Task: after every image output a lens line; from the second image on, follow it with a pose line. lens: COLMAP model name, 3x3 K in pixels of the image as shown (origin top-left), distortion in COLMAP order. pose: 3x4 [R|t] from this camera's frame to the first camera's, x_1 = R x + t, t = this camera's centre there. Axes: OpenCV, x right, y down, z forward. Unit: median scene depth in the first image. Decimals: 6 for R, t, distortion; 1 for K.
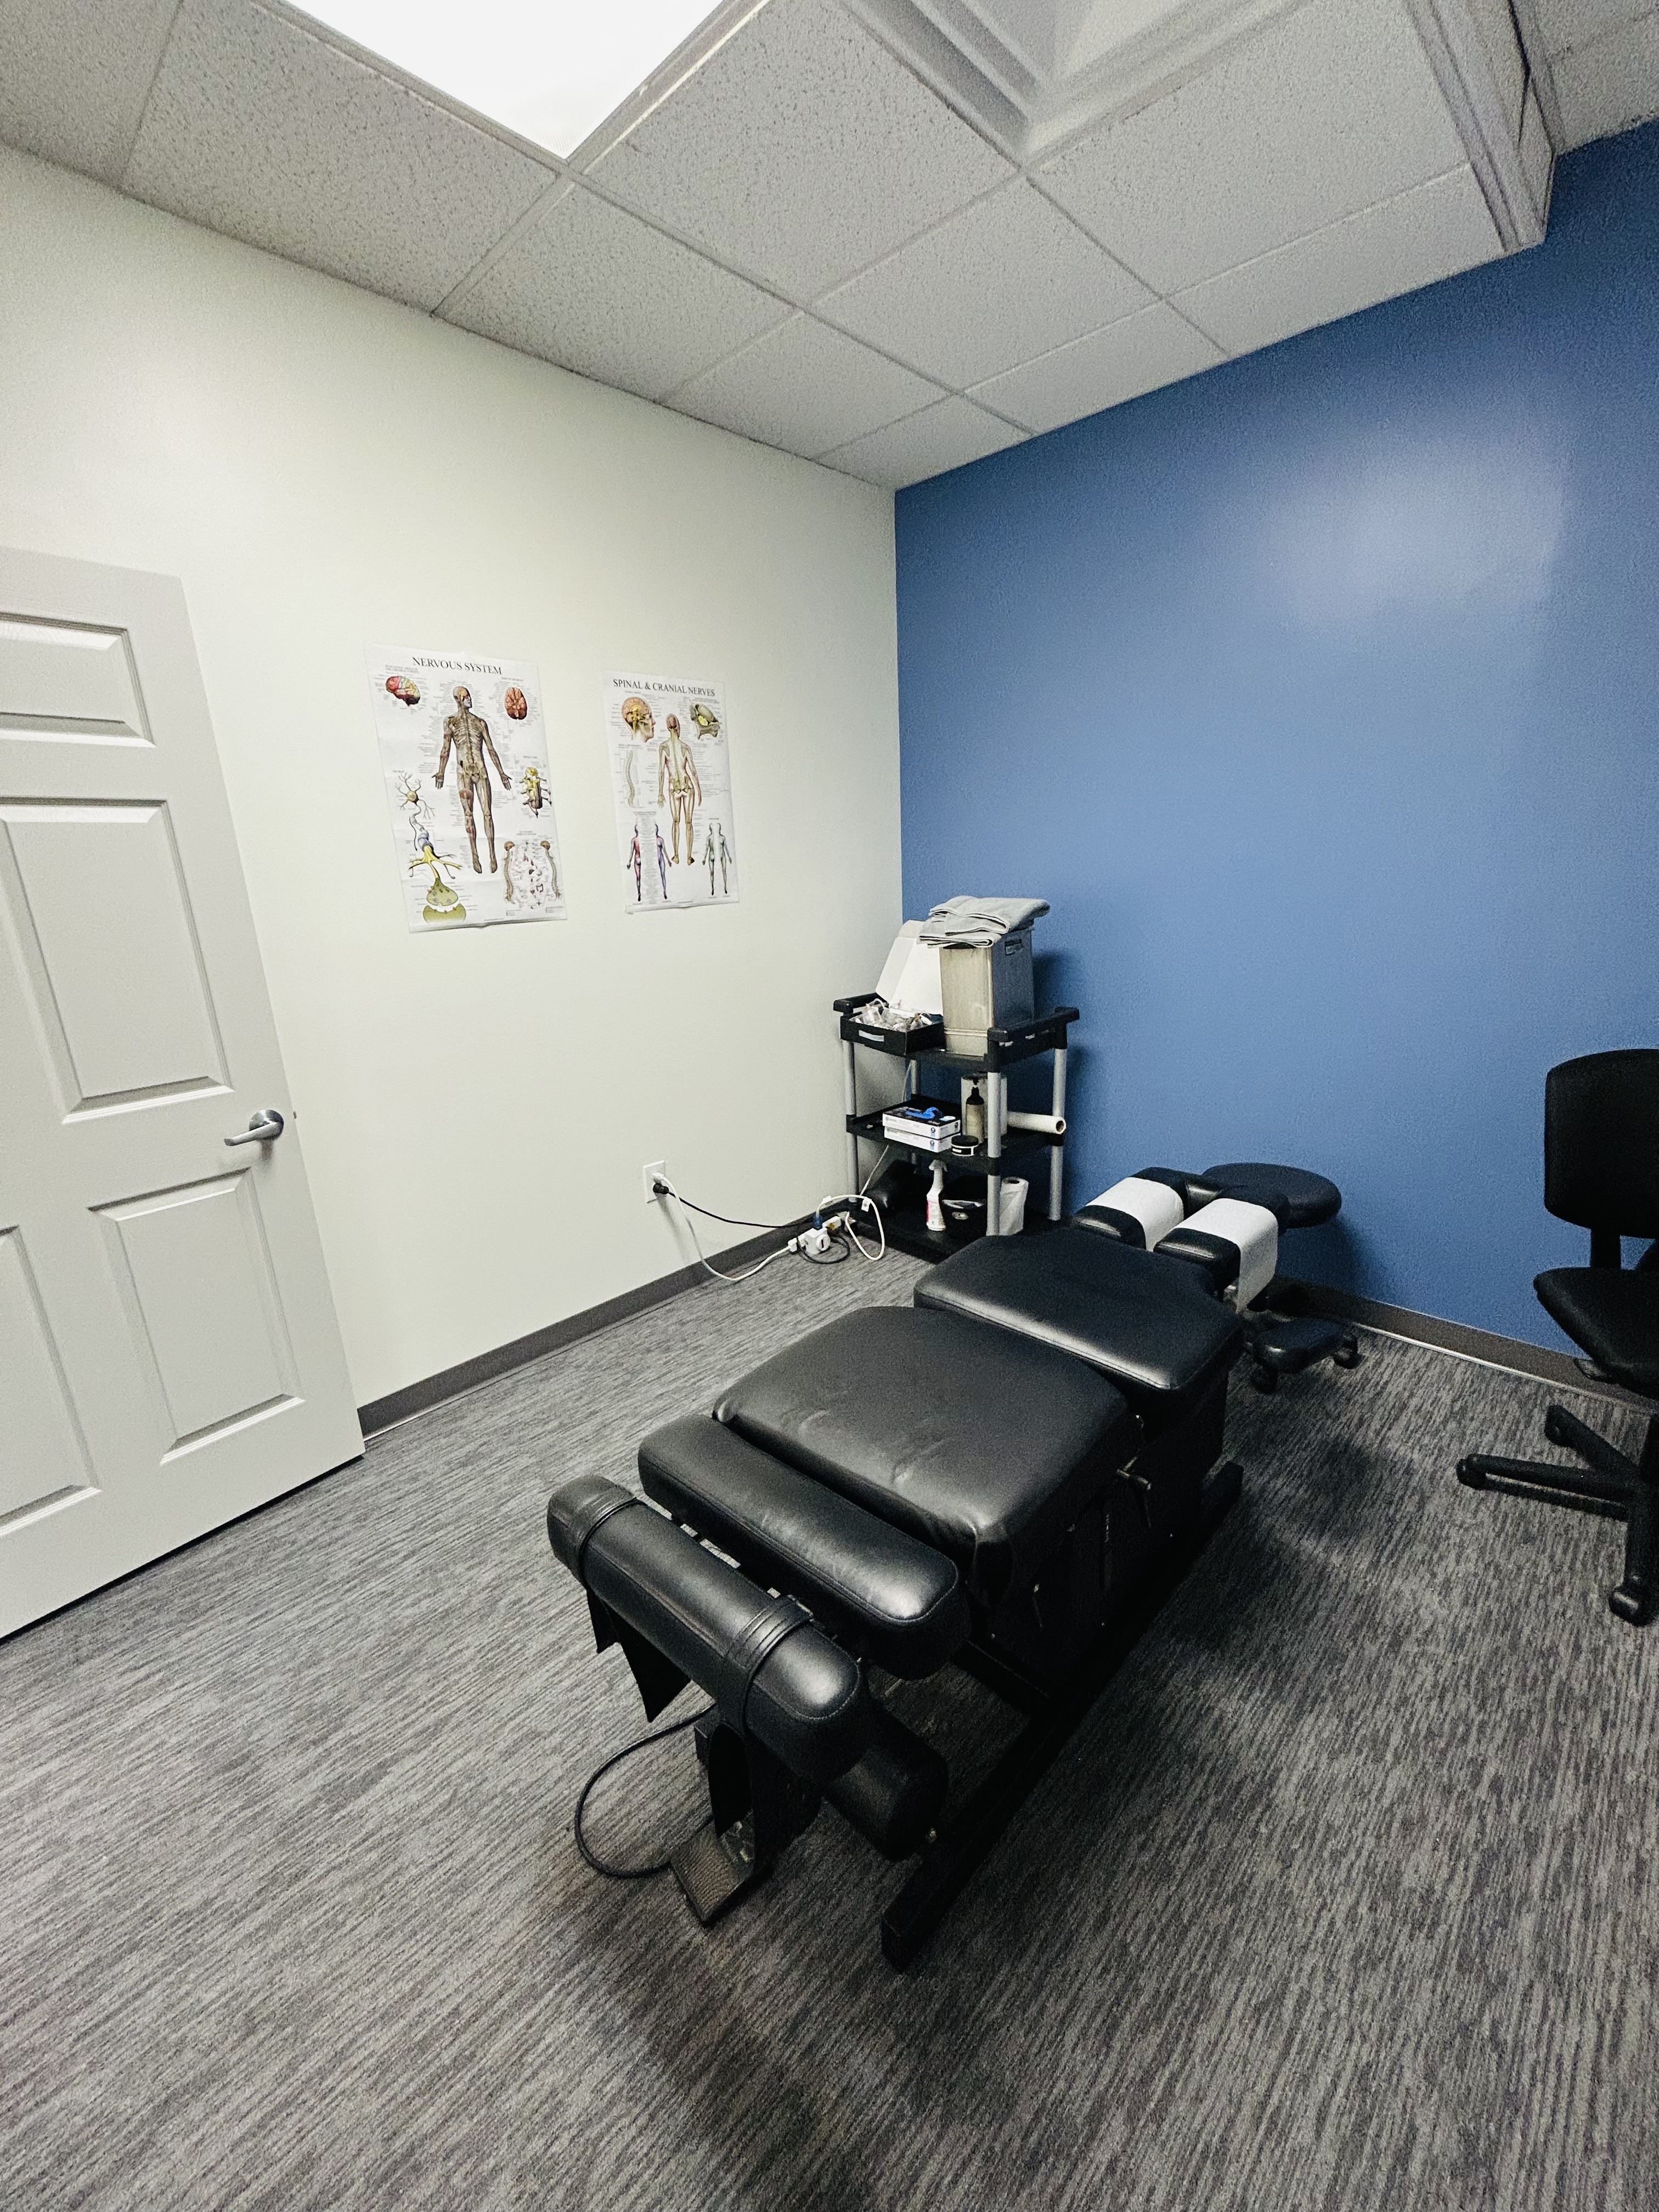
lens RADIAL K [[904.7, 0, 828.4], [0, 904.7, 1111.4], [0, 0, 1]] dist [0.011335, -0.000771]
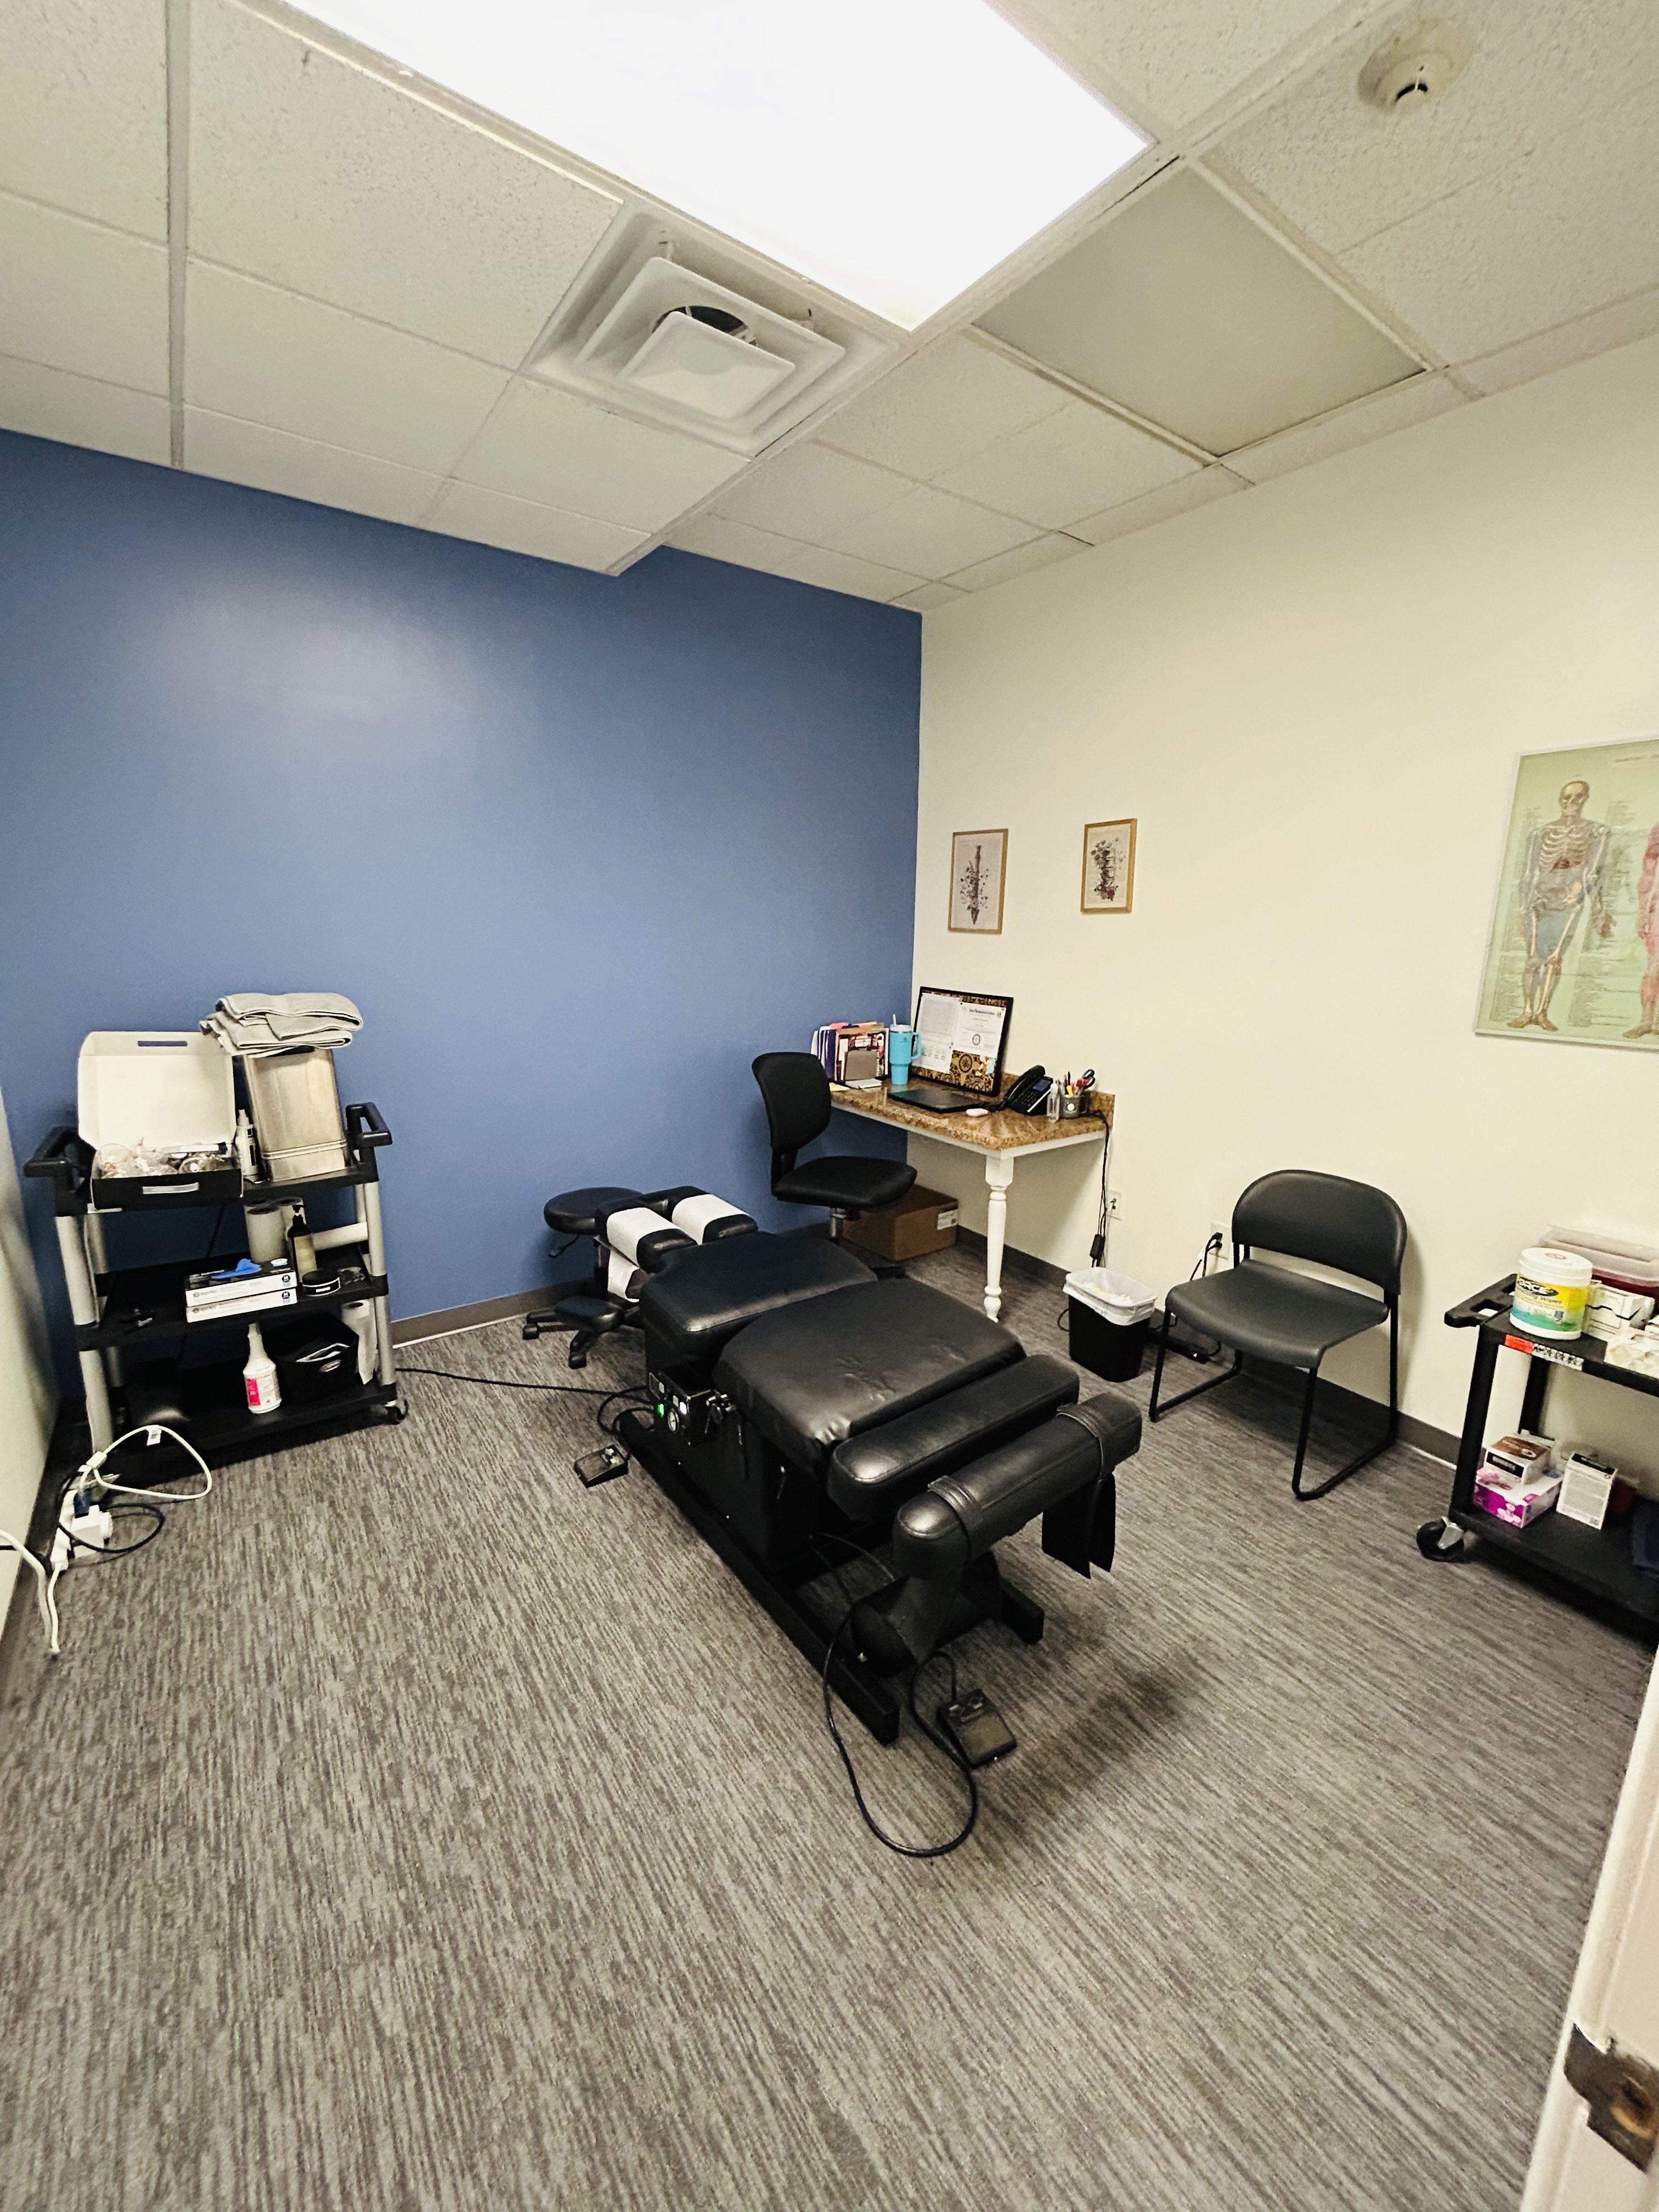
lens RADIAL K [[904.7, 0, 828.4], [0, 904.7, 1111.4], [0, 0, 1]] dist [0.011335, -0.000771]
pose [[0.166073, -0.184007, 0.968794, -1.009768], [0.254898, 0.957058, 0.138082, -0.197373], [-0.952600, 0.224012, 0.205845, 0.601505]]
